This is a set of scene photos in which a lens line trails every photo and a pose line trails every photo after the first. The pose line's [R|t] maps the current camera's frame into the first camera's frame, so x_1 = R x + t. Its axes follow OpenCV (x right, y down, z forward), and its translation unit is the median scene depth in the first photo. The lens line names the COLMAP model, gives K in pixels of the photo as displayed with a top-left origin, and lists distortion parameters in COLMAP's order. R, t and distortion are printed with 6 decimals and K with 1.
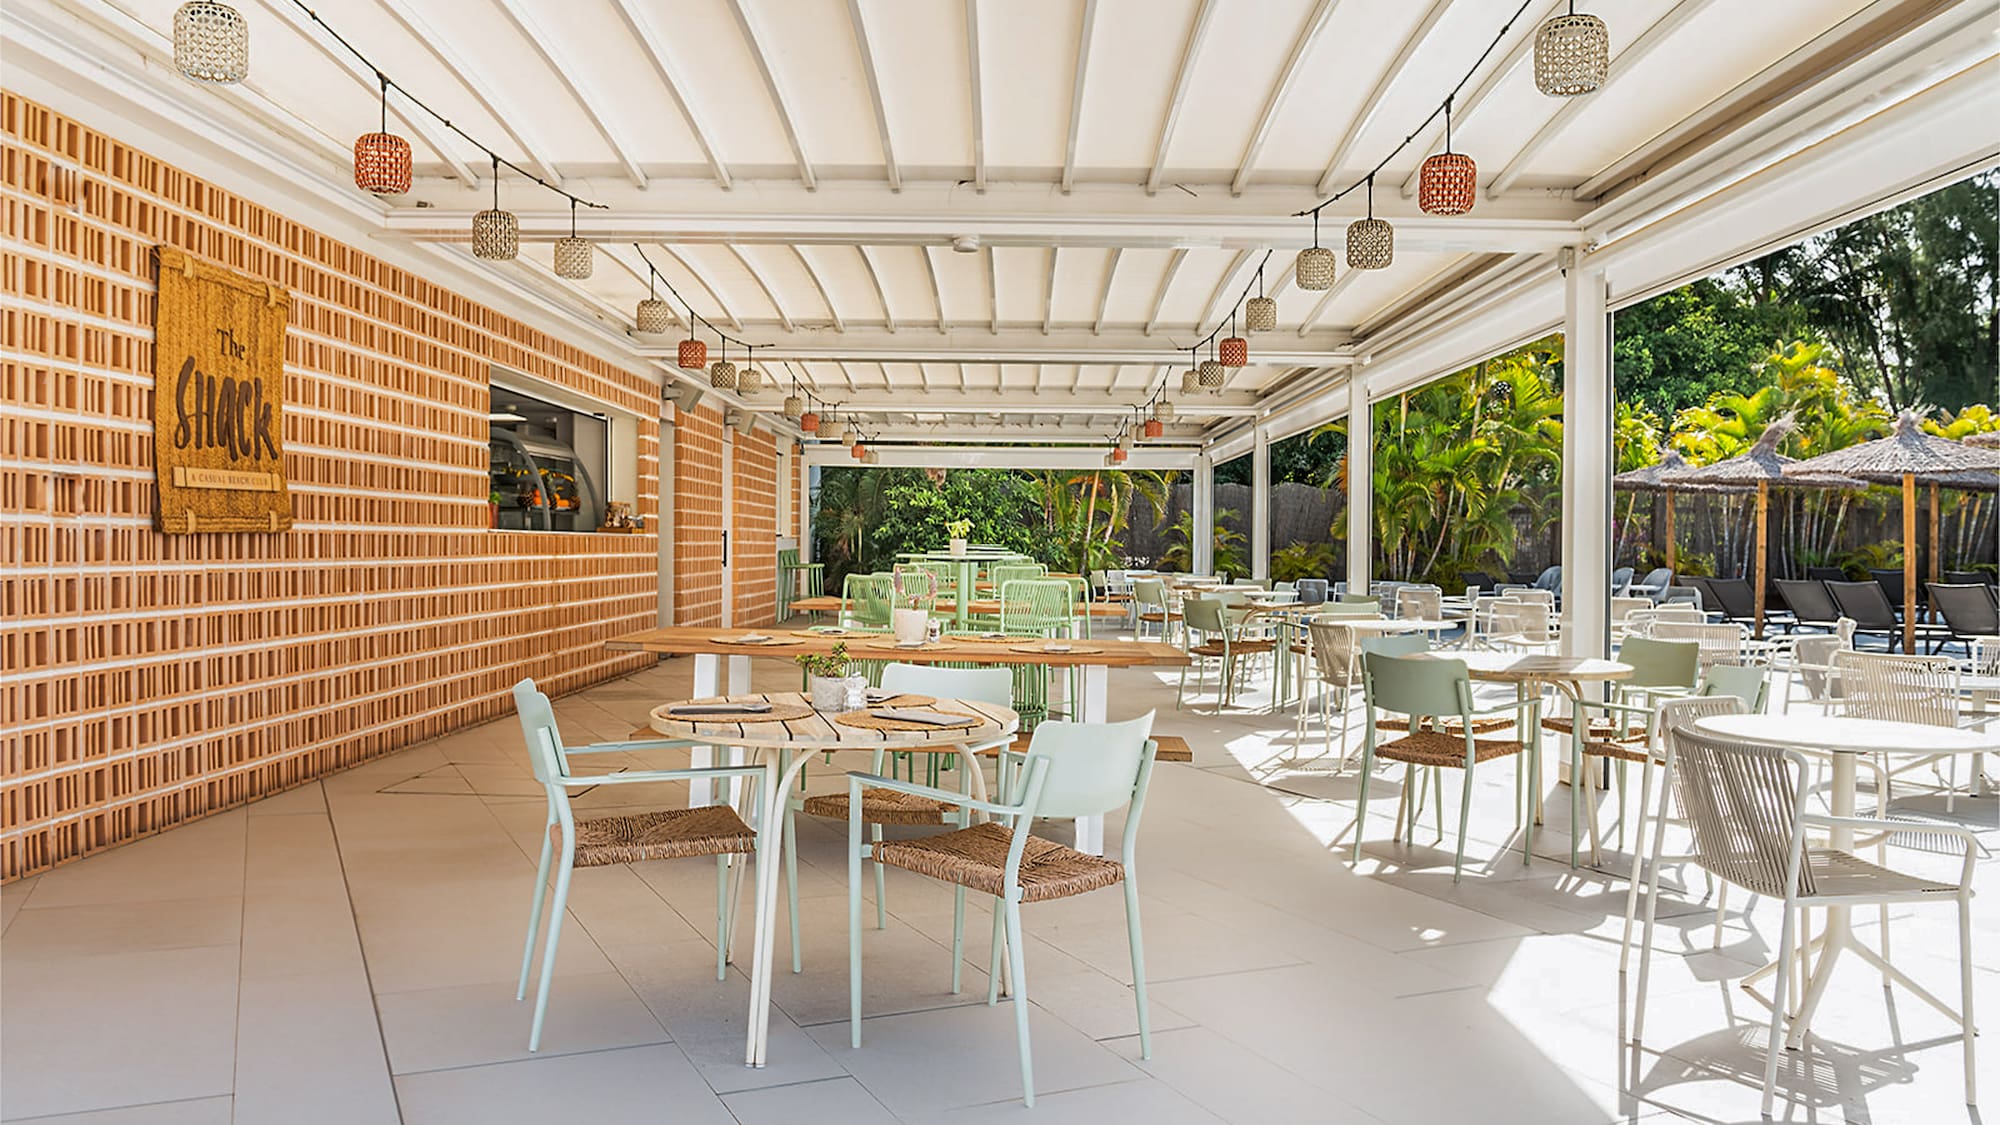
lens RADIAL K [[1502.6, 0, 995.9], [0, 1502.6, 558.0], [0, 0, 1]] dist [-0.040770, -0.004846]
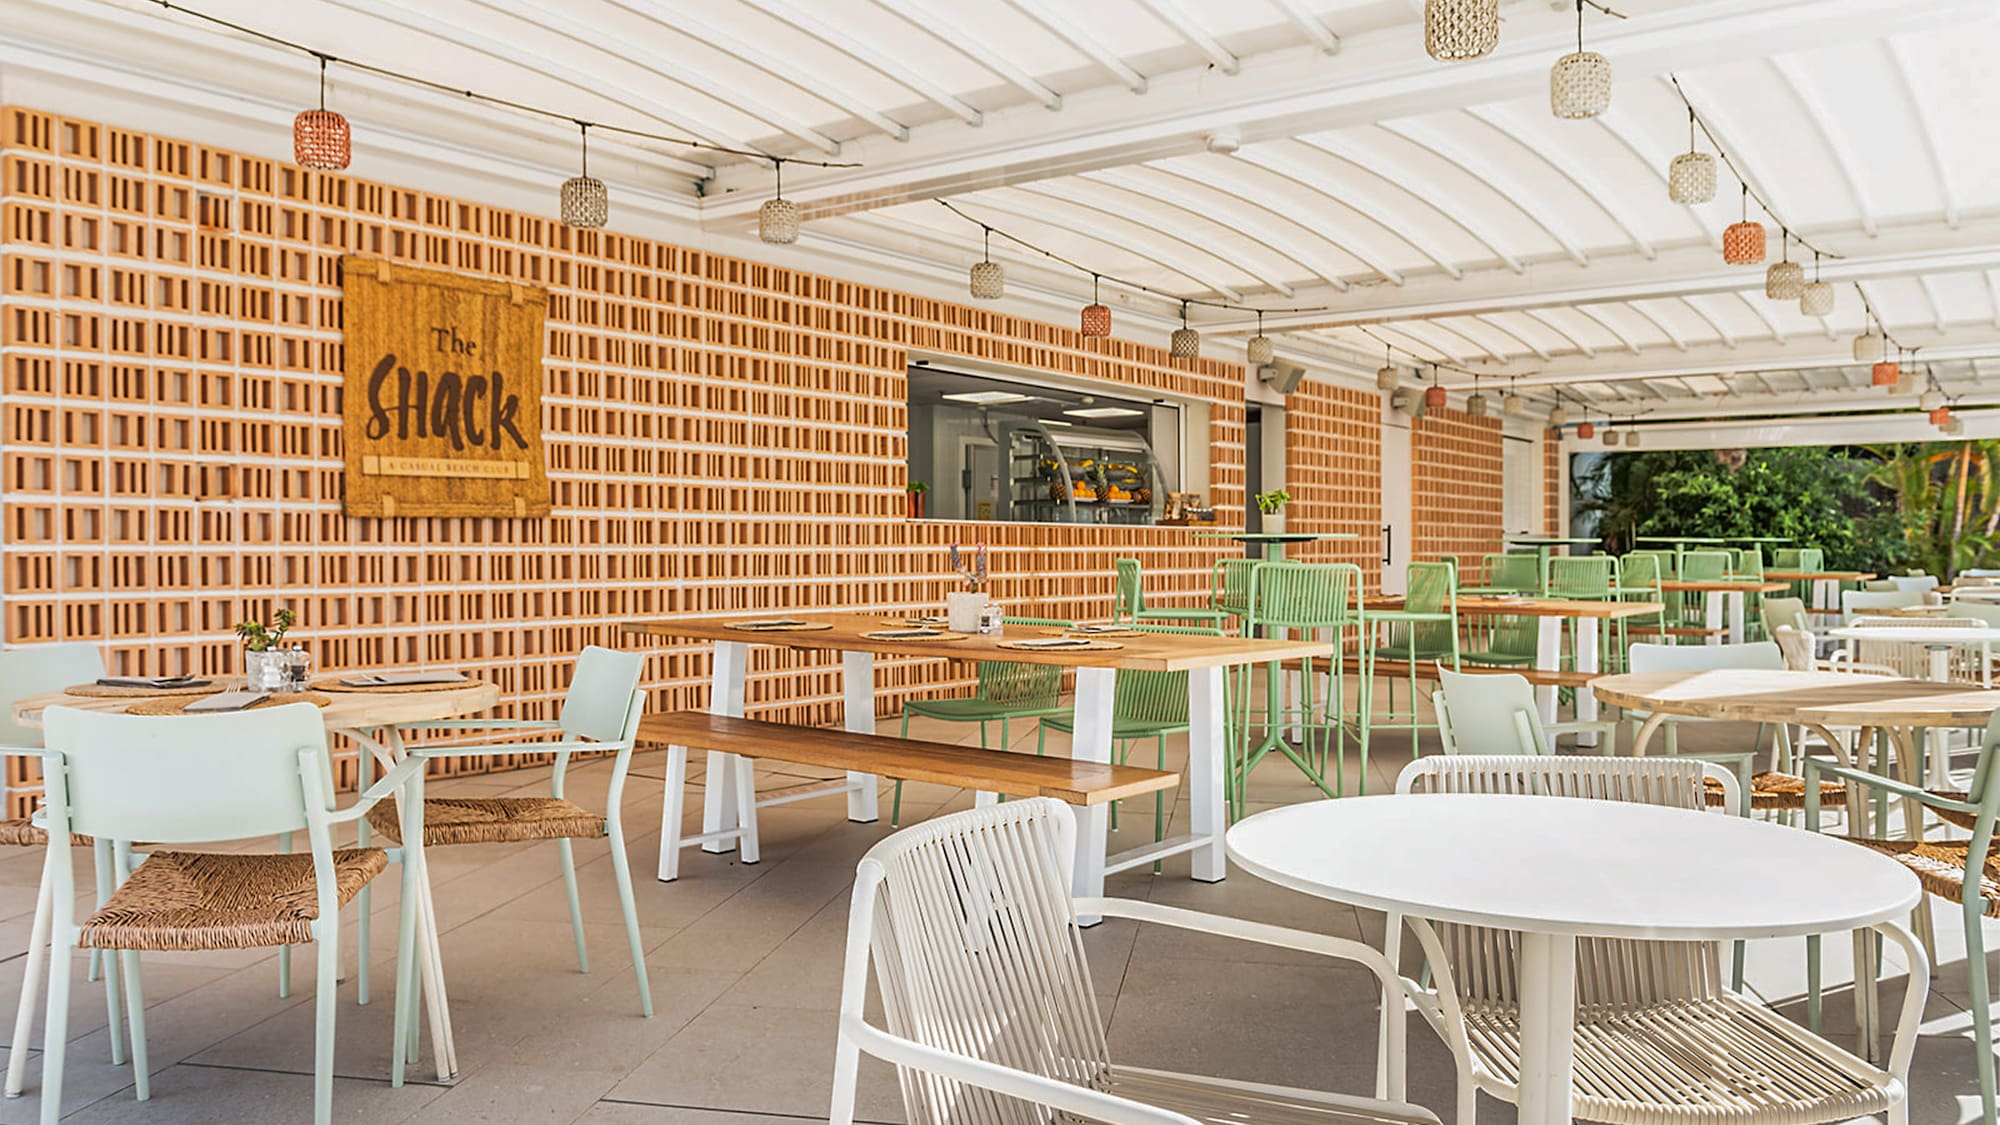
lens RADIAL K [[1502.6, 0, 997.4], [0, 1502.6, 560.6], [0, 0, 1]] dist [-0.040770, -0.004846]
pose [[0.807224, -0.006639, -0.590208, 0.402990], [0.003365, 0.999972, -0.006645, 0.020980], [0.590235, 0.003378, 0.807224, 0.334805]]
